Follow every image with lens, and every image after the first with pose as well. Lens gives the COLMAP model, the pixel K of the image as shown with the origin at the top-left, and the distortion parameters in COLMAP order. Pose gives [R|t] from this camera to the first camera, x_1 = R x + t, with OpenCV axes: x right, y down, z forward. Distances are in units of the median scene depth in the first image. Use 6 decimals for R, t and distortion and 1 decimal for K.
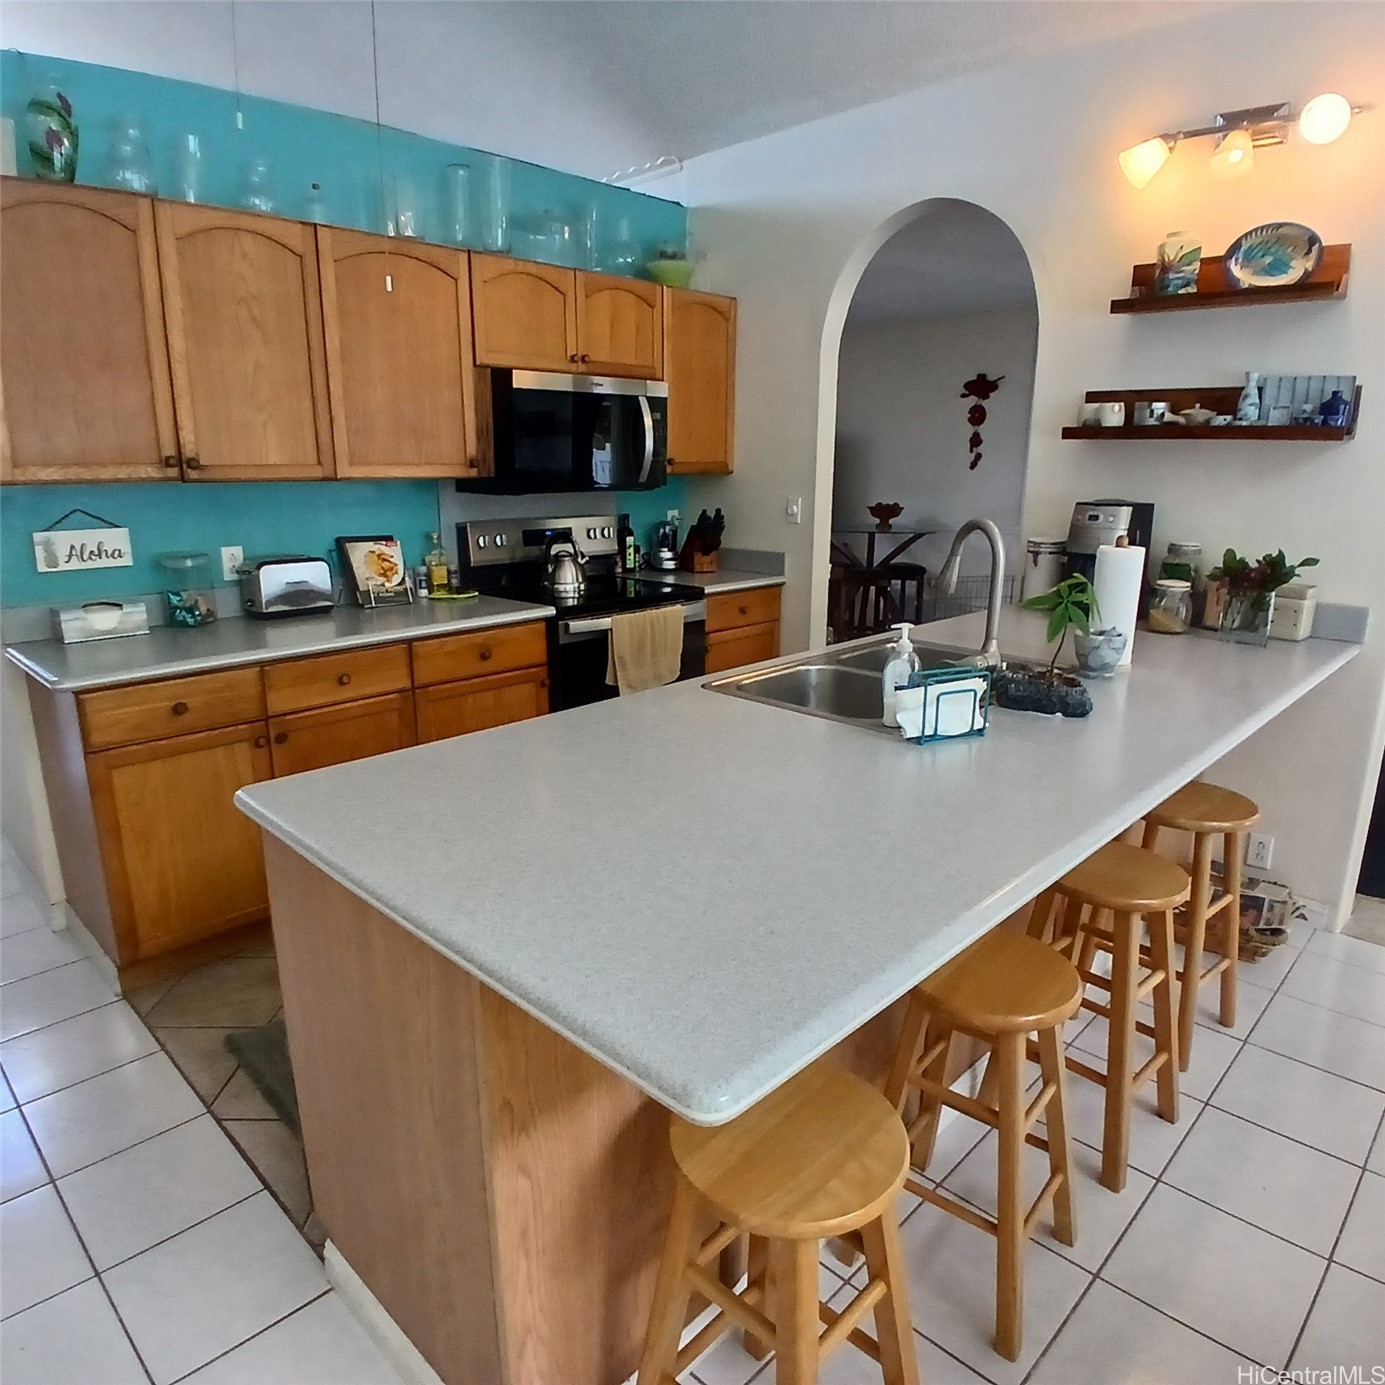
lens RADIAL K [[929.3, 0, 692.5], [0, 929.3, 692.5], [0, 0, 1]] dist [0.006177, -0.051651]
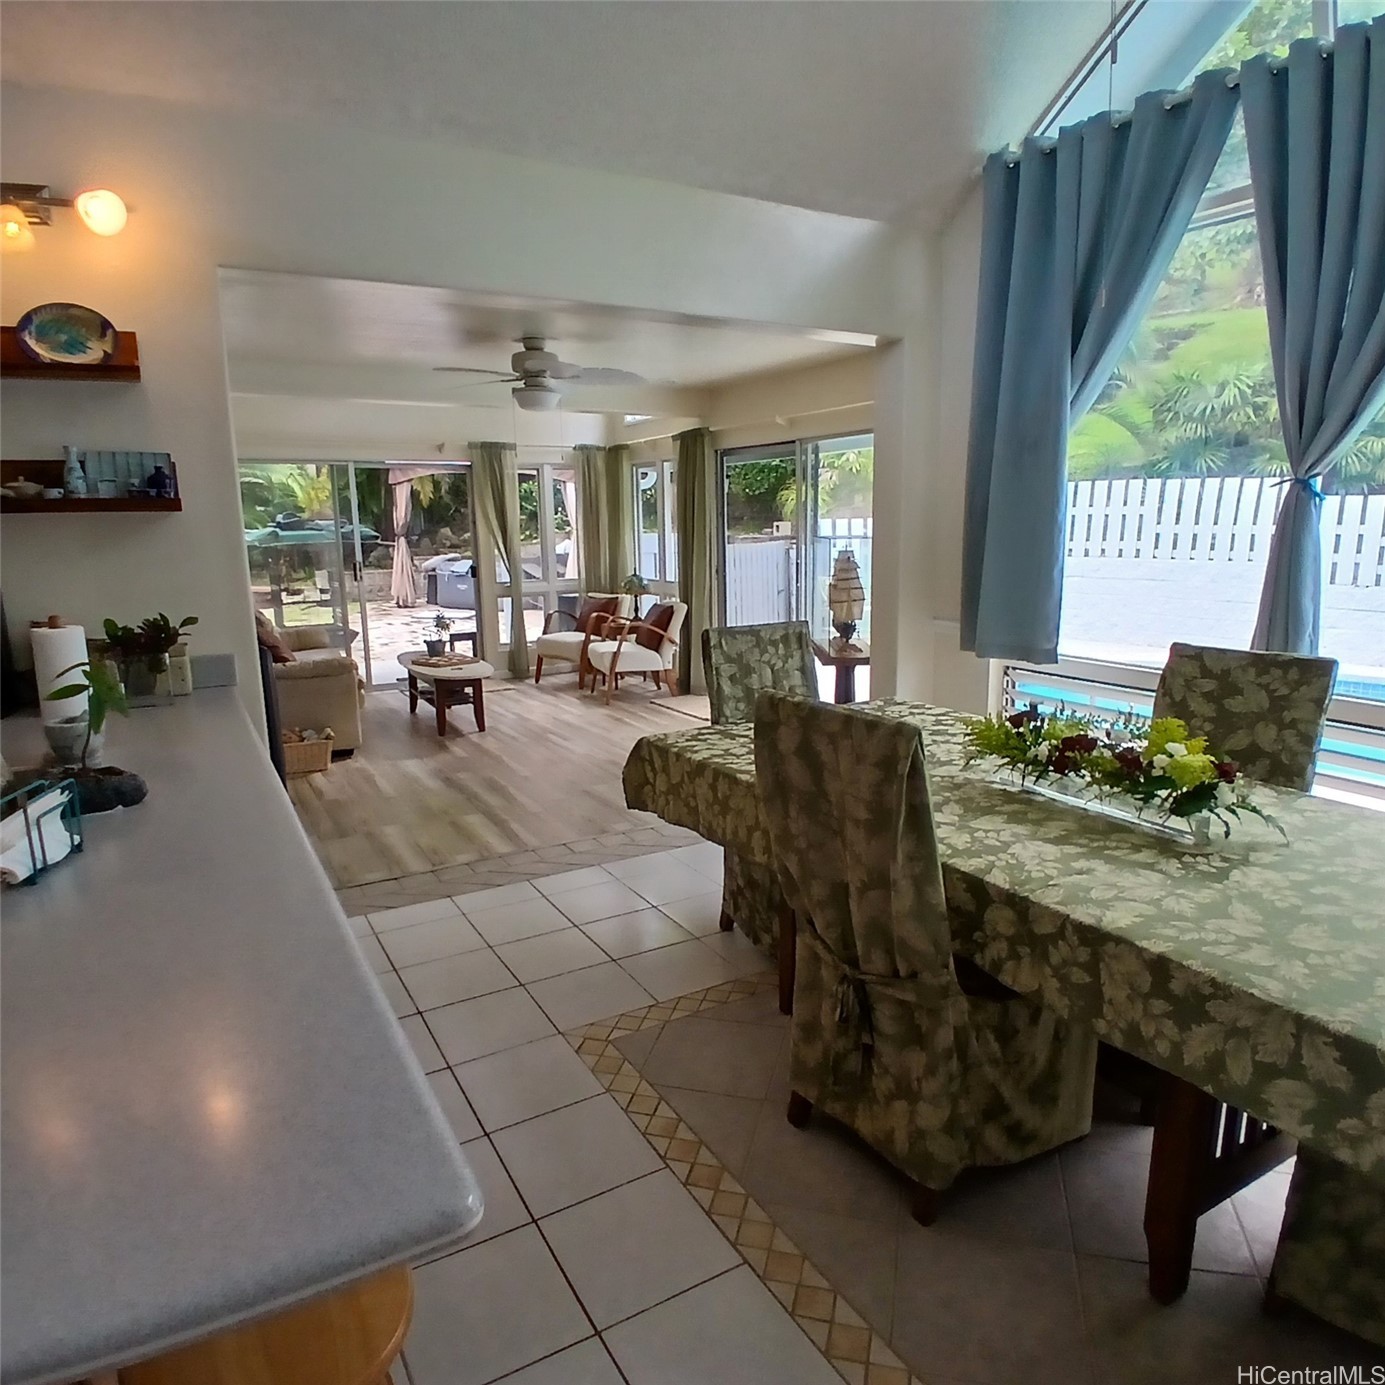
lens RADIAL K [[921.5, 0, 697.1], [0, 921.5, 696.5], [0, 0, 1]] dist [0.005126, -0.049715]
pose [[0.266299, -0.187764, 0.945426, -0.195472], [0.250913, 0.960532, 0.120089, -0.031557], [-0.930660, 0.205241, 0.302901, 0.113087]]
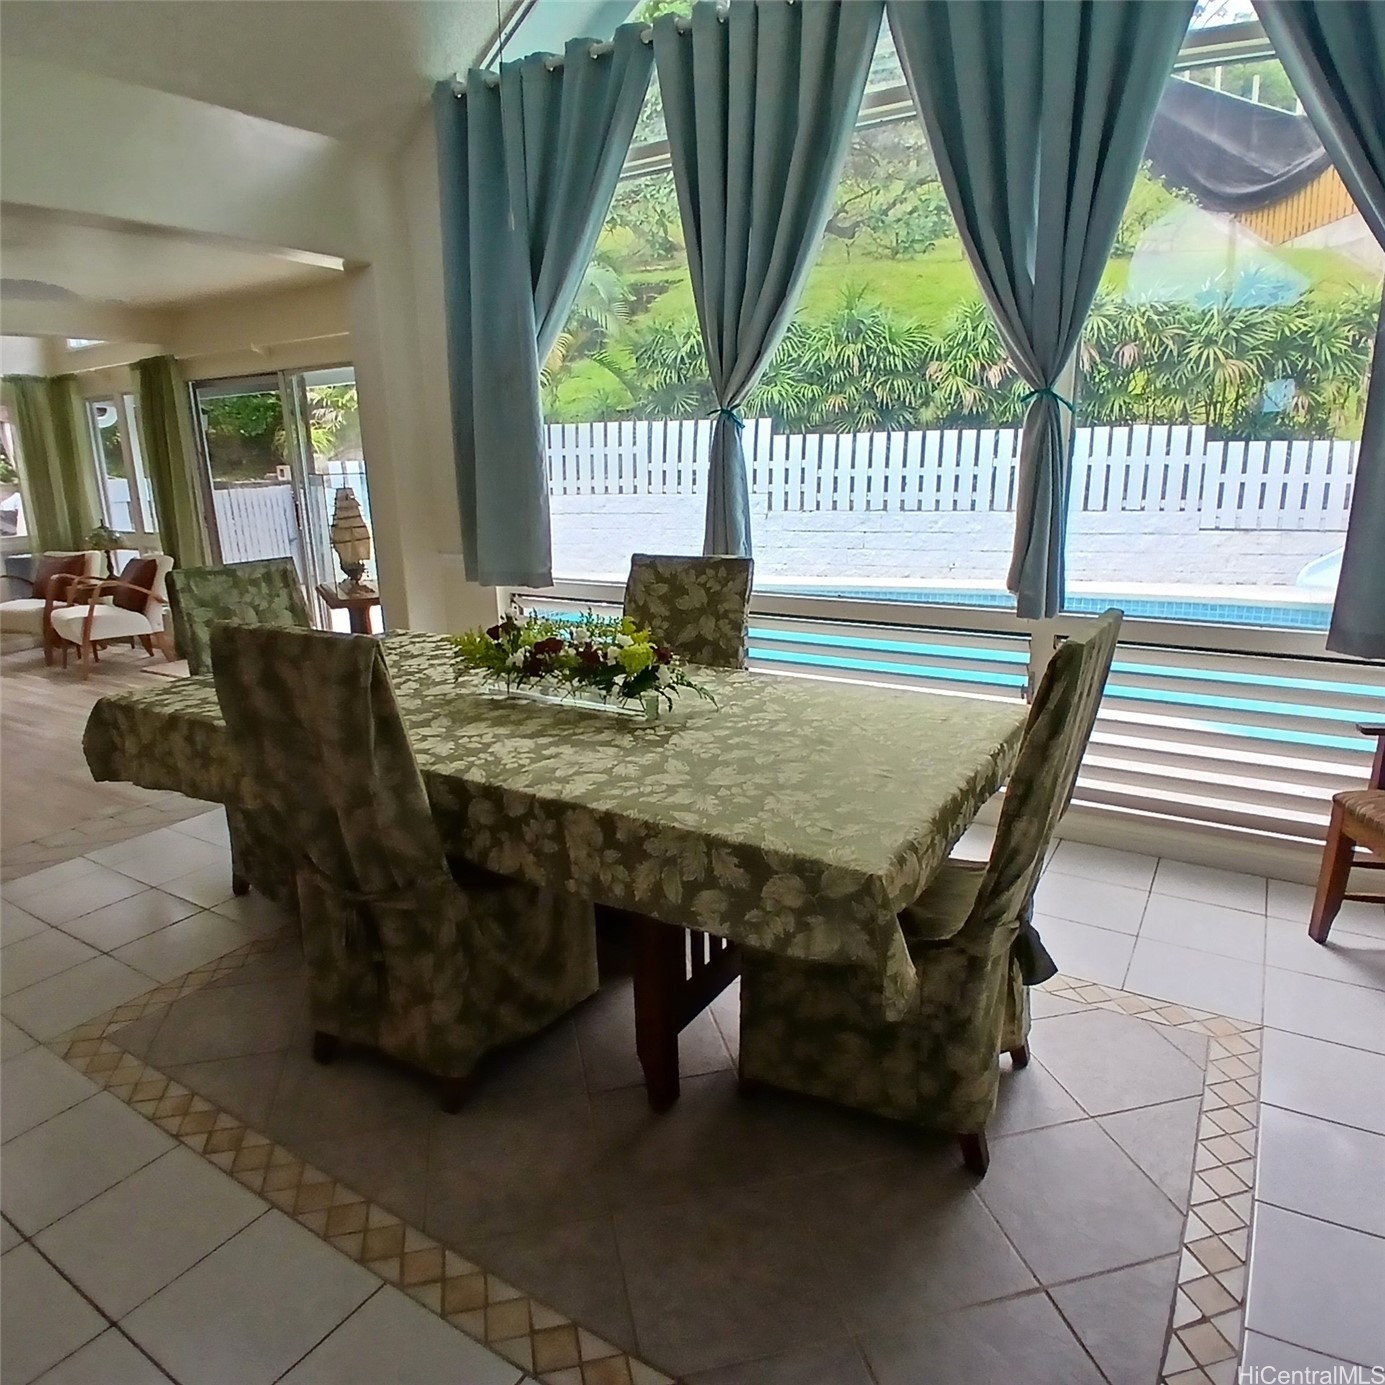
lens RADIAL K [[911.0, 0, 692.5], [0, 911.0, 692.5], [0, 0, 1]] dist [0.006542, -0.048536]
pose [[-0.219105, -0.242428, 0.945104, -0.214488], [0.258557, 0.919585, 0.295824, 0.004519], [-0.940819, 0.309180, -0.138804, 0.063363]]
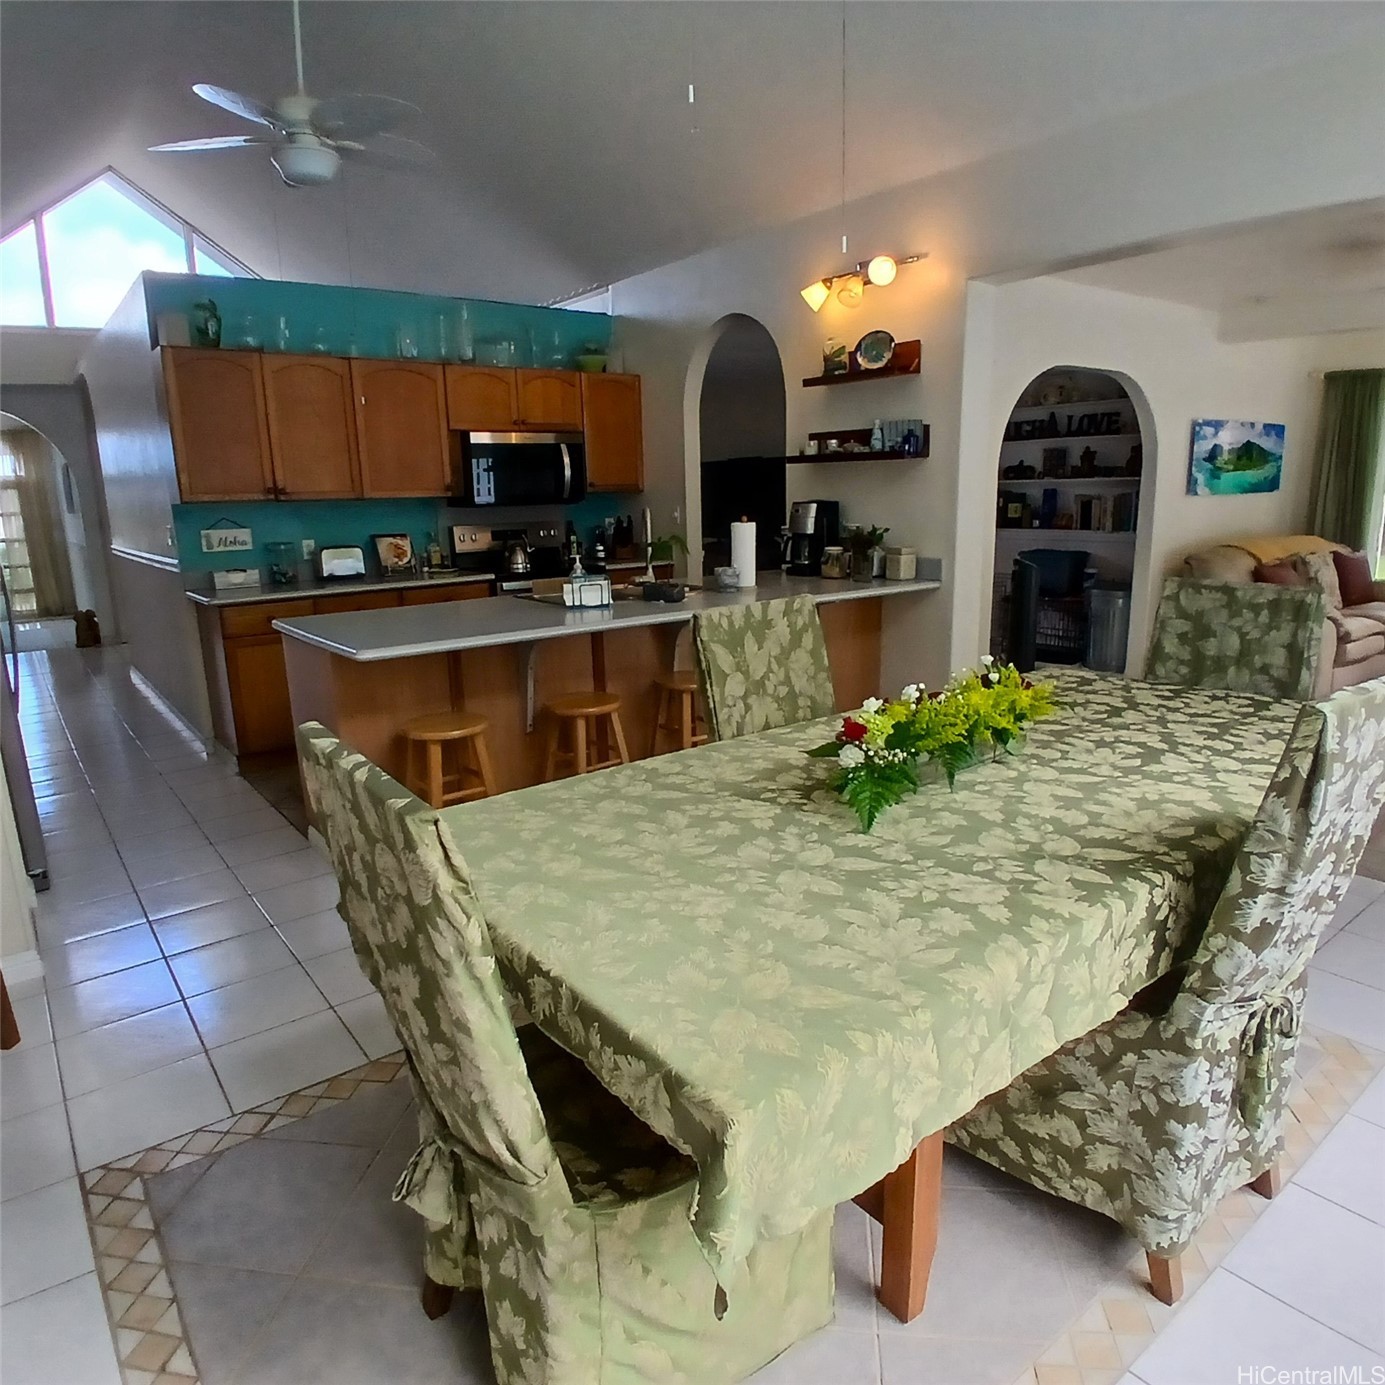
lens RADIAL K [[921.5, 0, 697.1], [0, 921.5, 696.5], [0, 0, 1]] dist [0.005126, -0.049715]
pose [[0.990874, 0.004213, -0.134727, 0.498223], [-0.007423, 0.999700, -0.023327, 0.186241], [0.134588, 0.024114, 0.990608, -0.655438]]
